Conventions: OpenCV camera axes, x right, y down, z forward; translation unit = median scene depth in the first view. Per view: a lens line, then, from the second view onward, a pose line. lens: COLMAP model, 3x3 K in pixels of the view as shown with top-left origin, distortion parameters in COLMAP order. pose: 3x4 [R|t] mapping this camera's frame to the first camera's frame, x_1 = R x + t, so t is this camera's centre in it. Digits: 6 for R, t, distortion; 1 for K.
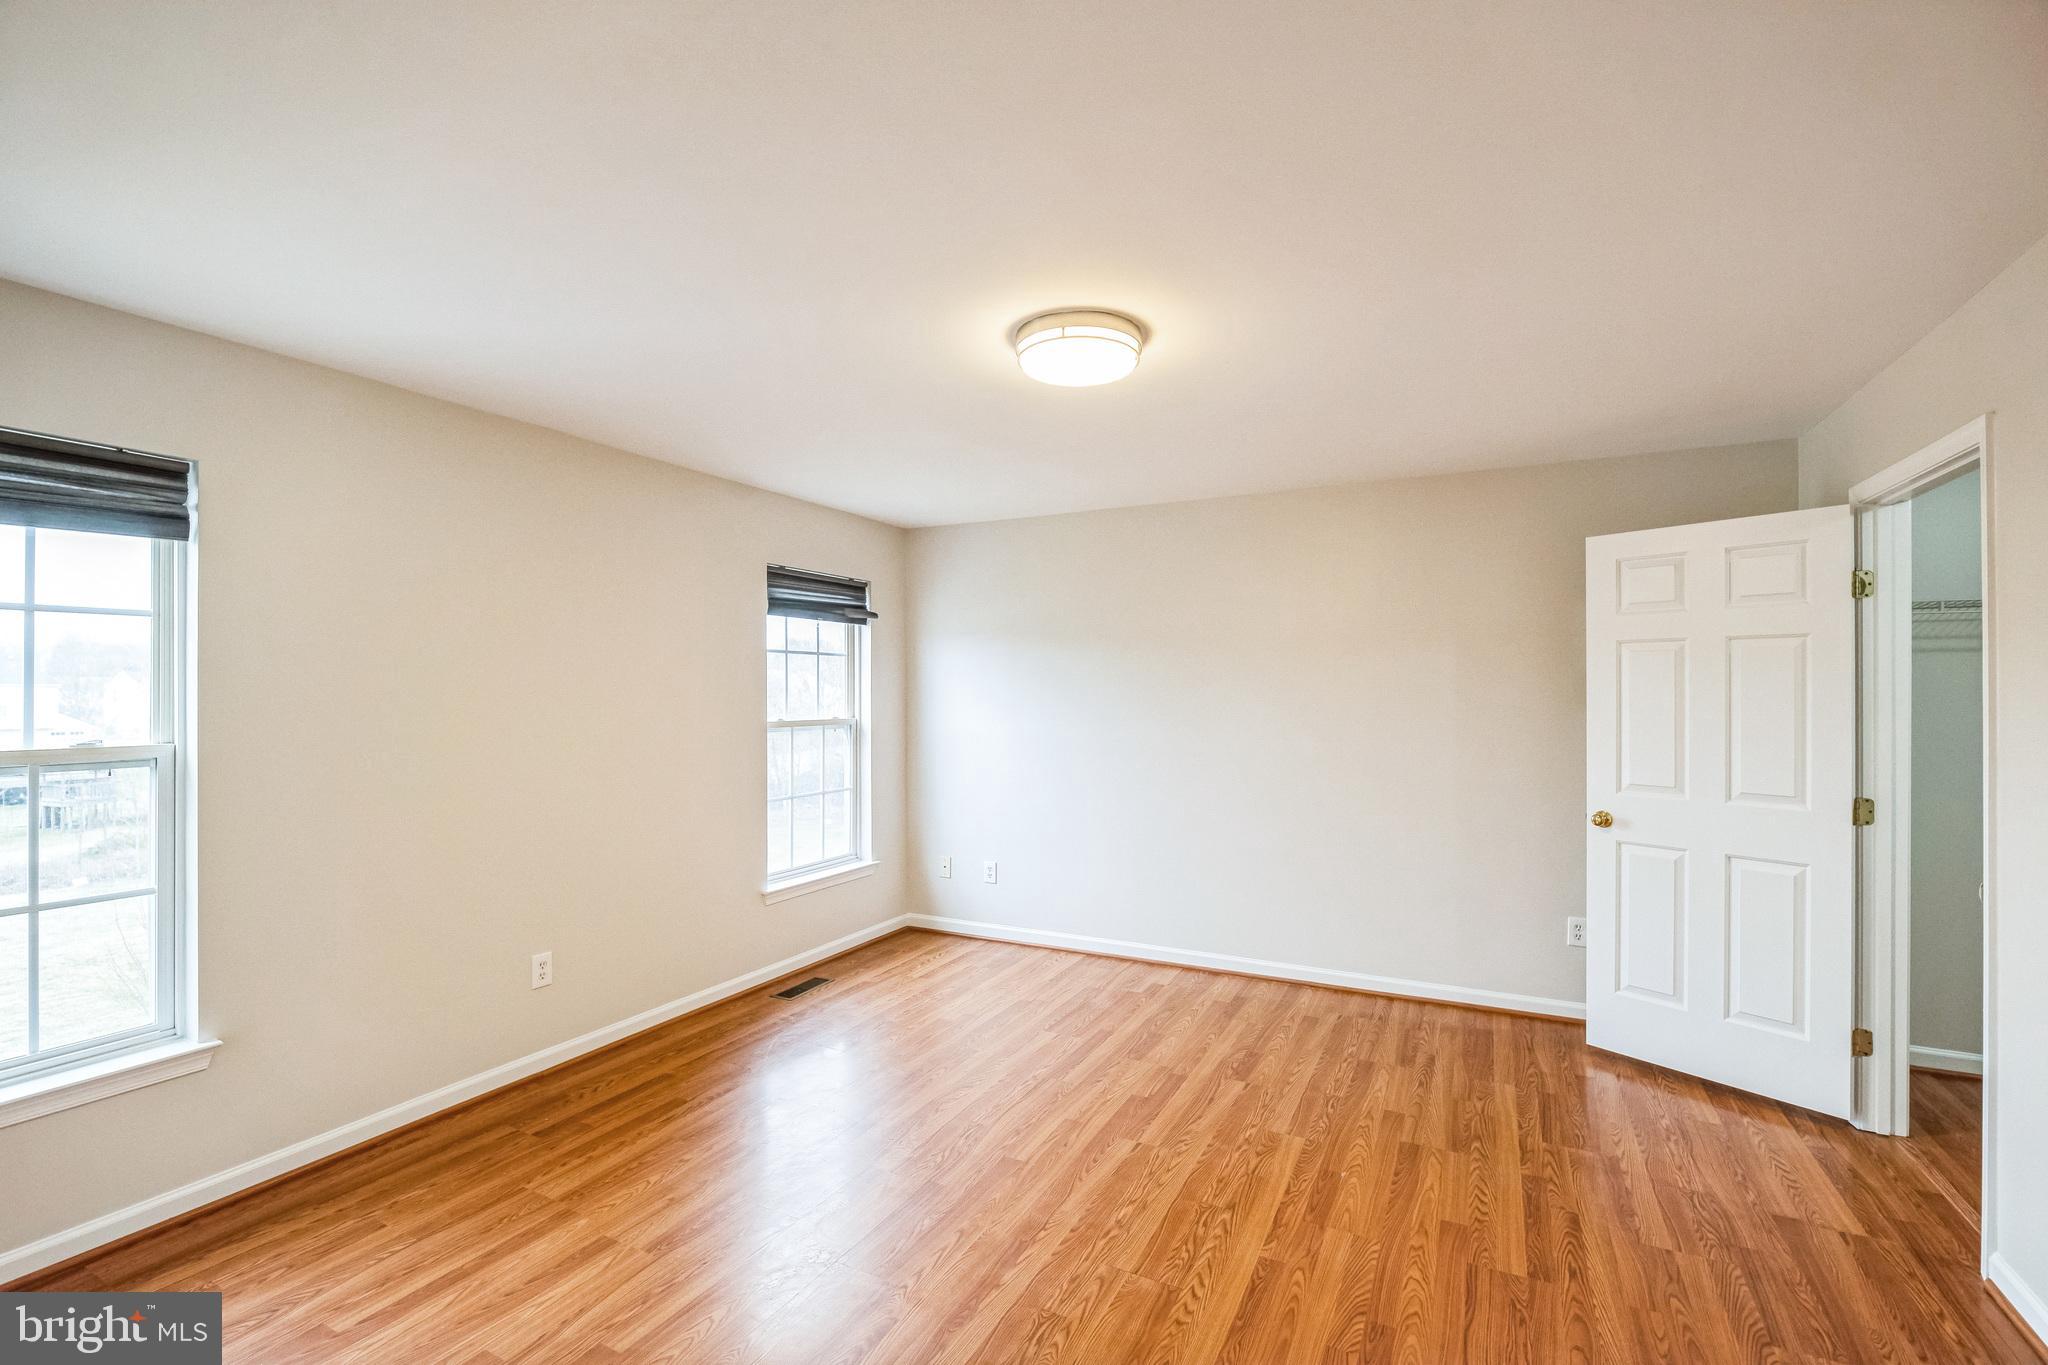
lens RADIAL K [[900.5, 0, 1014.5], [0, 900.5, 682.6], [0, 0, 1]] dist [-0.000582, -0.000992]
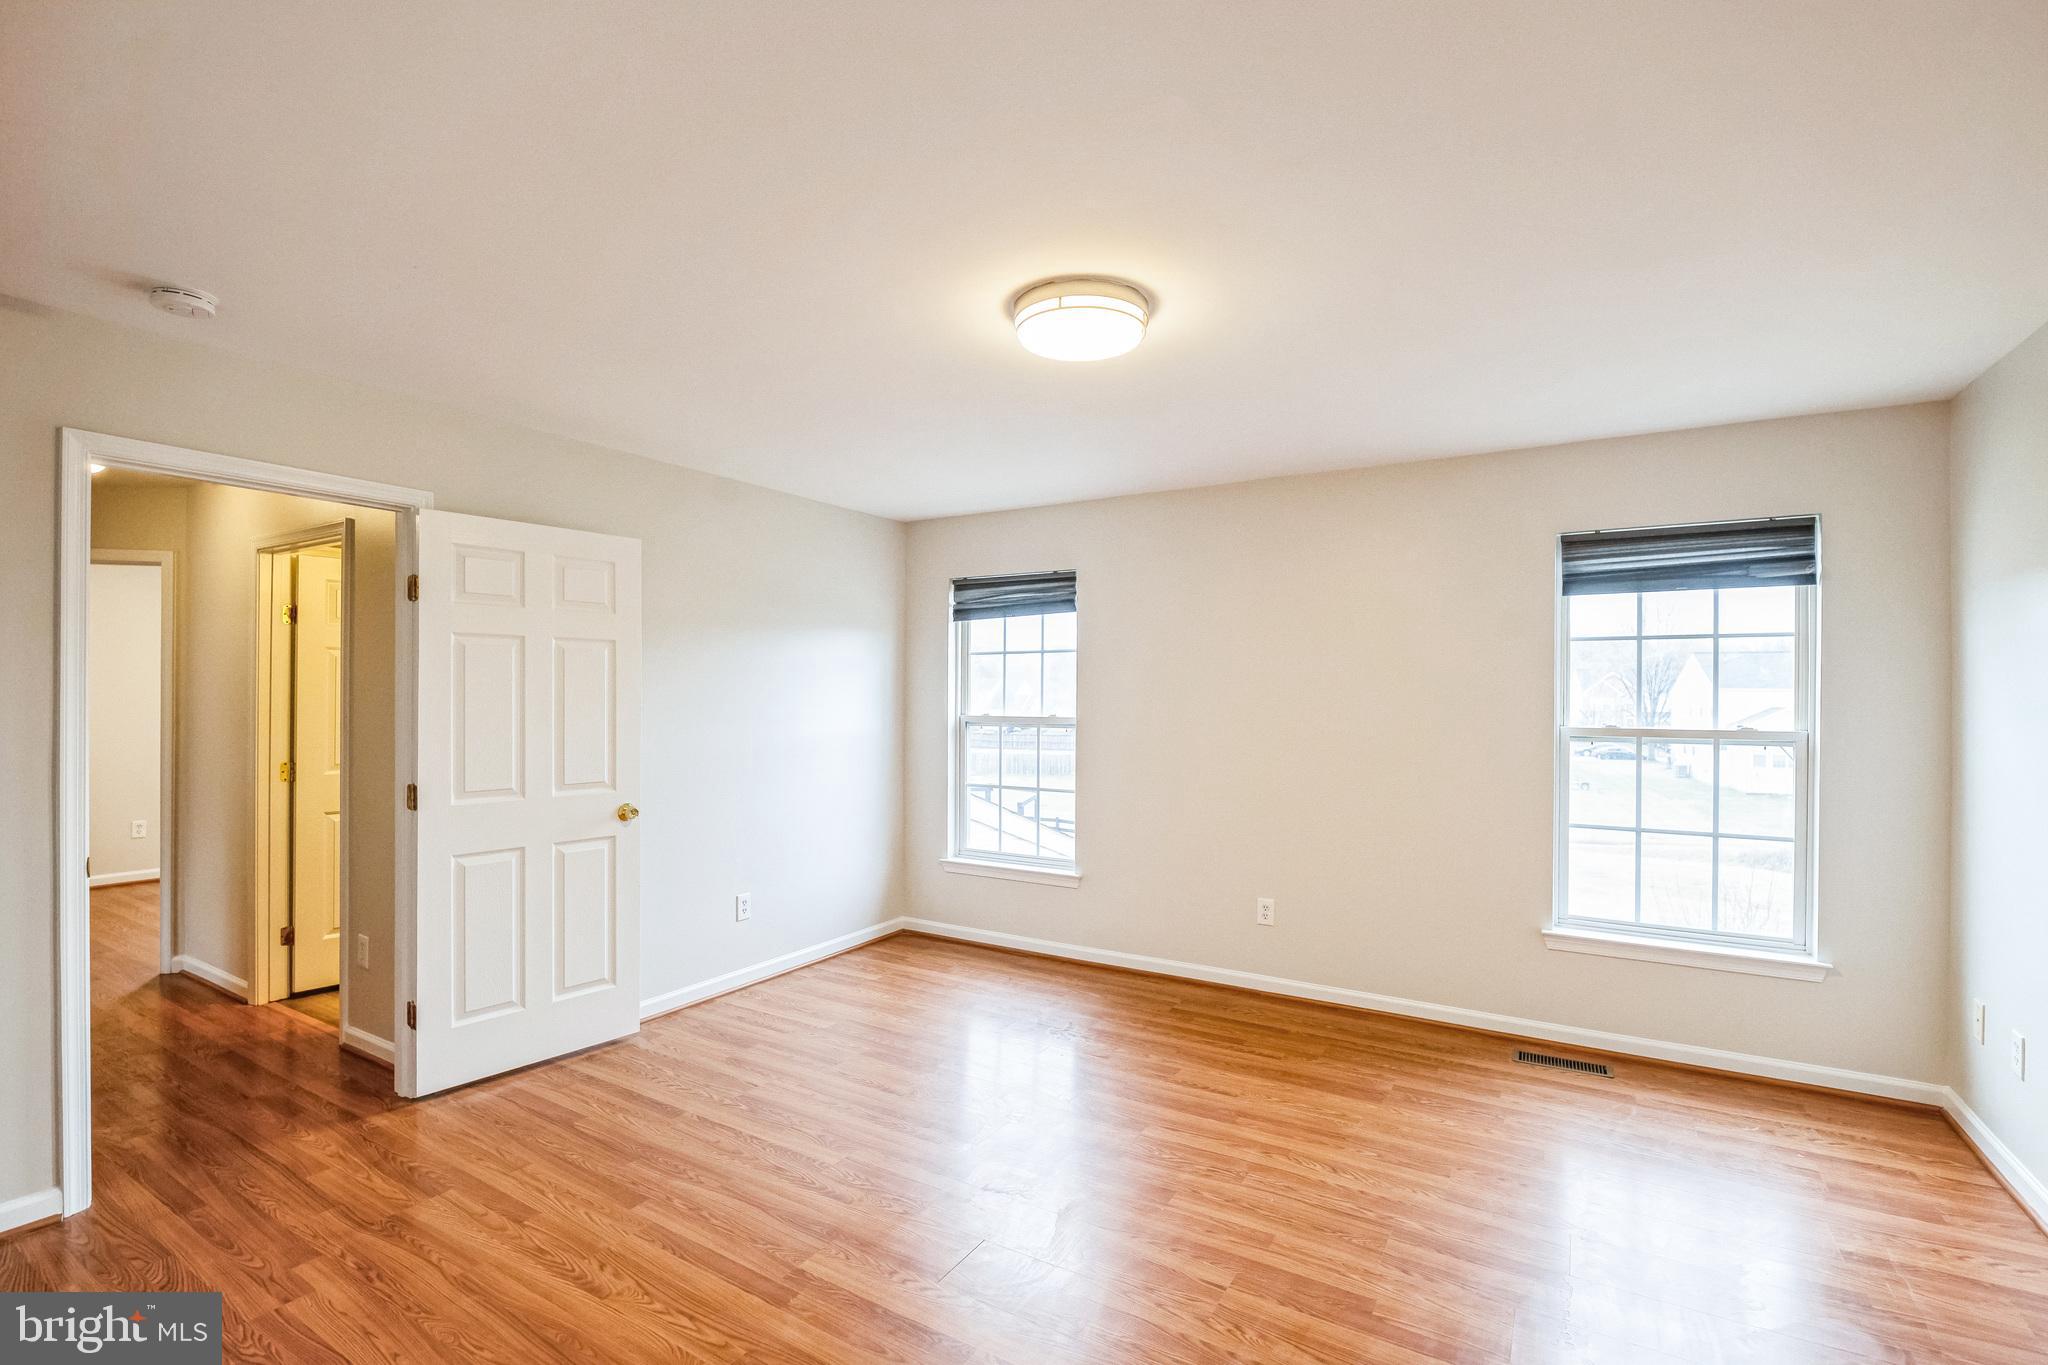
lens RADIAL K [[900.5, 0, 1030.2], [0, 900.5, 691.7], [0, 0, 1]] dist [-0.000582, -0.000992]
pose [[-0.052879, 0.002648, -0.998597, 0.559741], [0.010049, 0.999947, 0.002119, 0.004519], [0.998550, -0.009923, -0.052903, 0.553667]]
